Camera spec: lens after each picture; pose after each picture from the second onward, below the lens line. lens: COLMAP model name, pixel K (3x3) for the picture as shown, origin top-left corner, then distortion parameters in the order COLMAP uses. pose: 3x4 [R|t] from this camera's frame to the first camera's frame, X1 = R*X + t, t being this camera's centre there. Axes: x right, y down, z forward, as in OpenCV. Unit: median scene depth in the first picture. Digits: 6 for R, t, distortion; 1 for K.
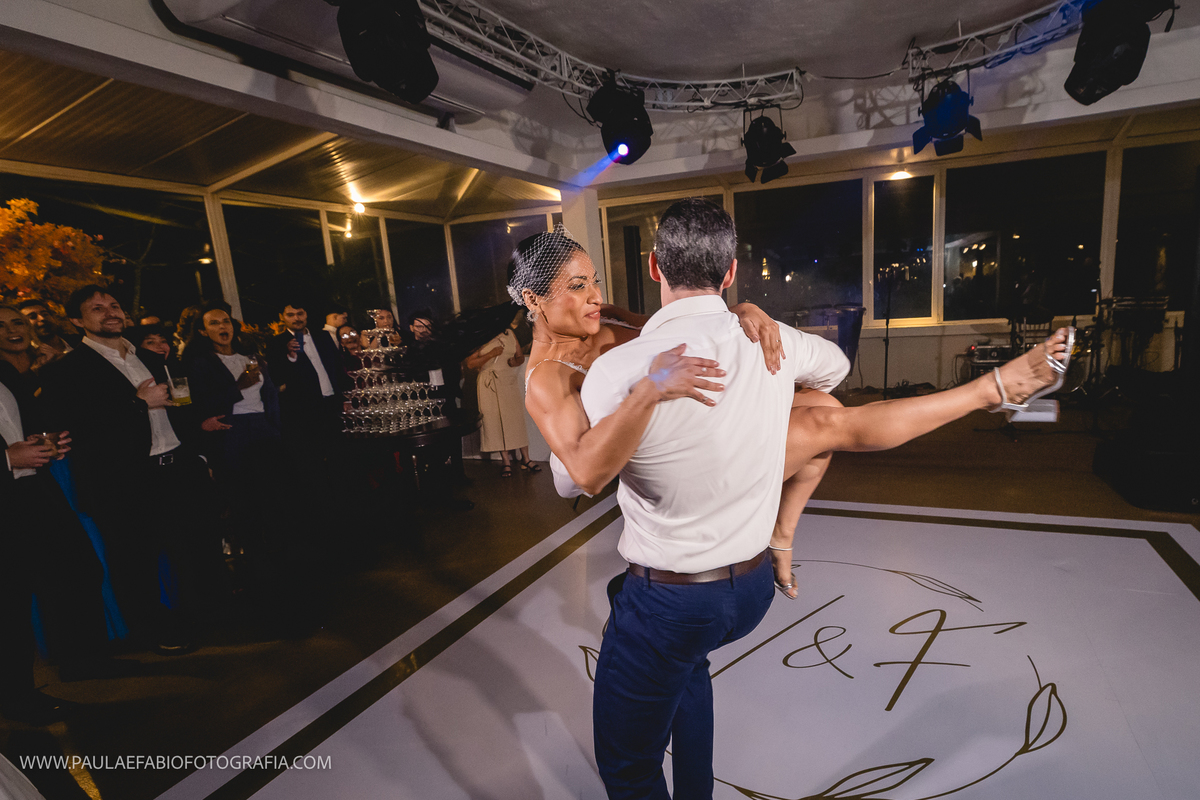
lens RADIAL K [[609.7, 0, 684.0], [0, 609.7, 406.6], [0, 0, 1]] dist [-0.000536, -0.000354]
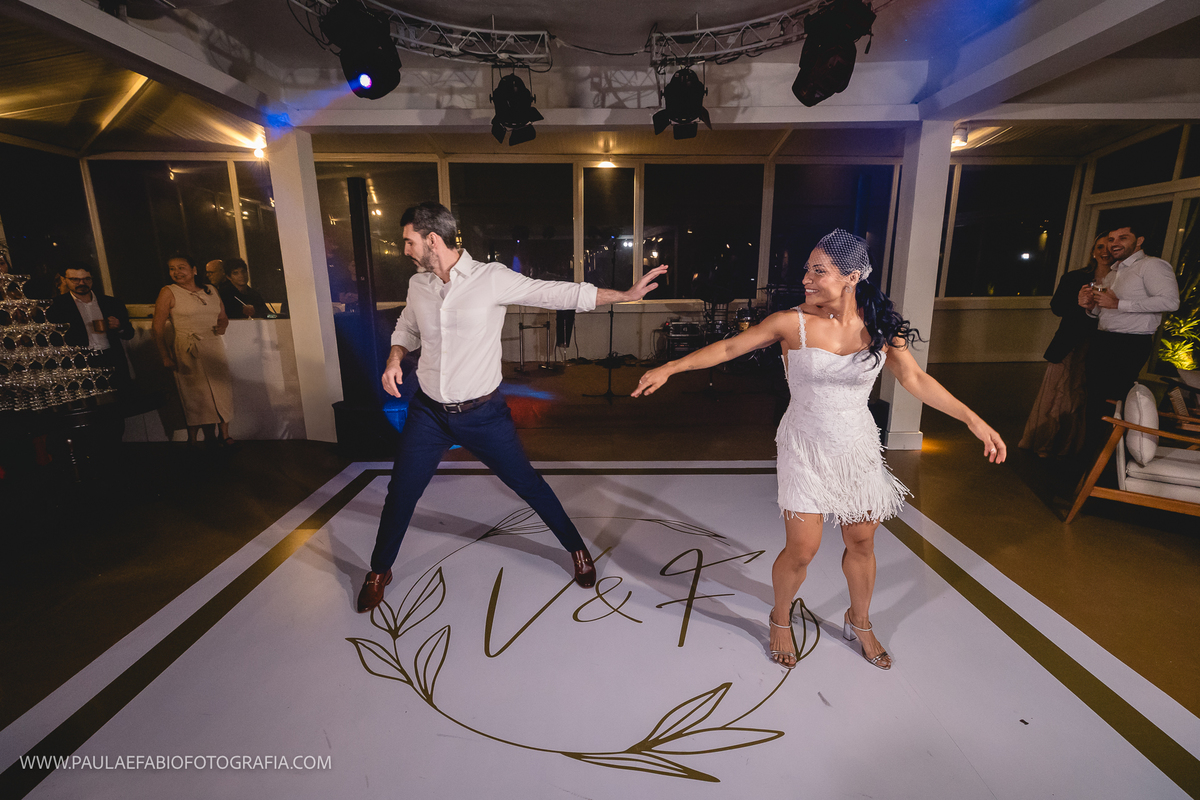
lens RADIAL K [[572.3, 0, 600.0], [0, 572.3, 400.0], [0, 0, 1]] dist [0.001767, 0.000475]
pose [[0.931753, -0.026245, 0.362142, -0.077434], [0.014651, 0.999289, 0.034727, 0.015326], [-0.362796, -0.027051, 0.931476, 0.066125]]
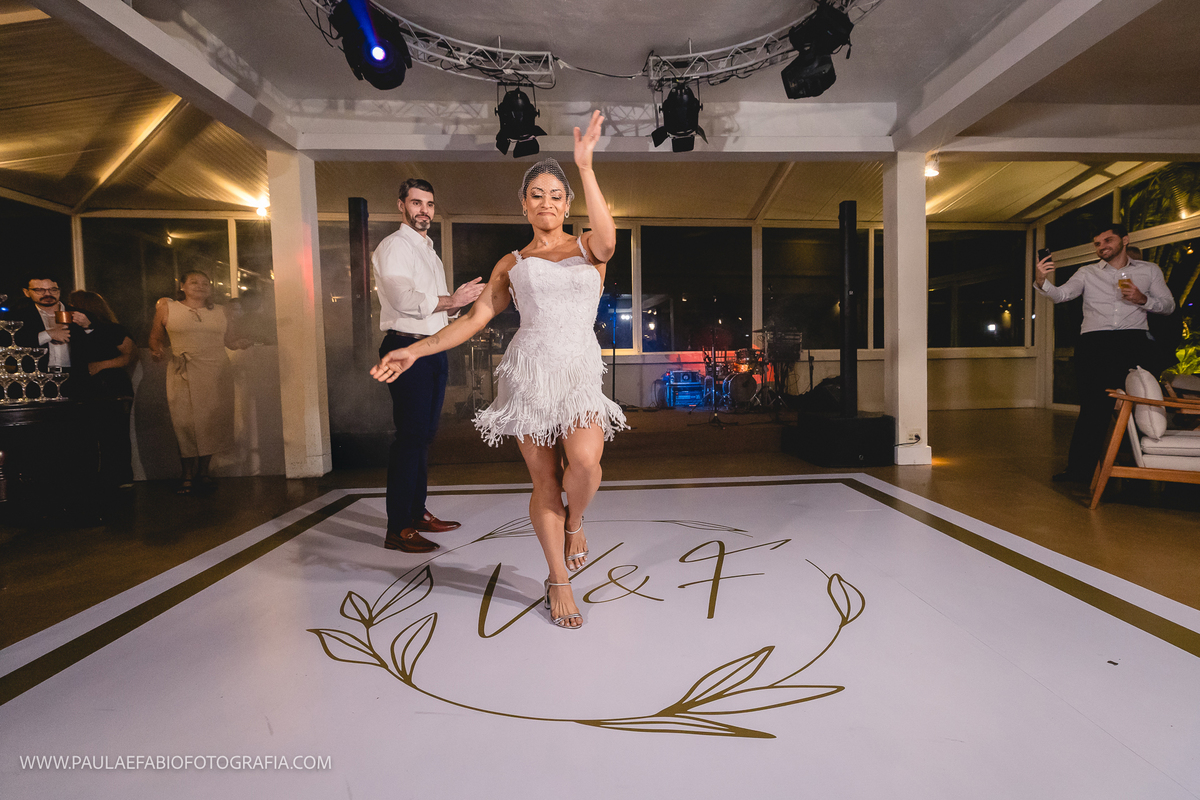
lens RADIAL K [[565.0, 0, 636.6], [0, 565.0, 379.6], [0, 0, 1]] dist [0.001979, -0.000033]
pose [[0.905483, 0.026446, 0.423559, -0.070672], [0.040099, 0.988260, -0.147428, 0.136662], [-0.422485, 0.150478, 0.893791, 0.119847]]
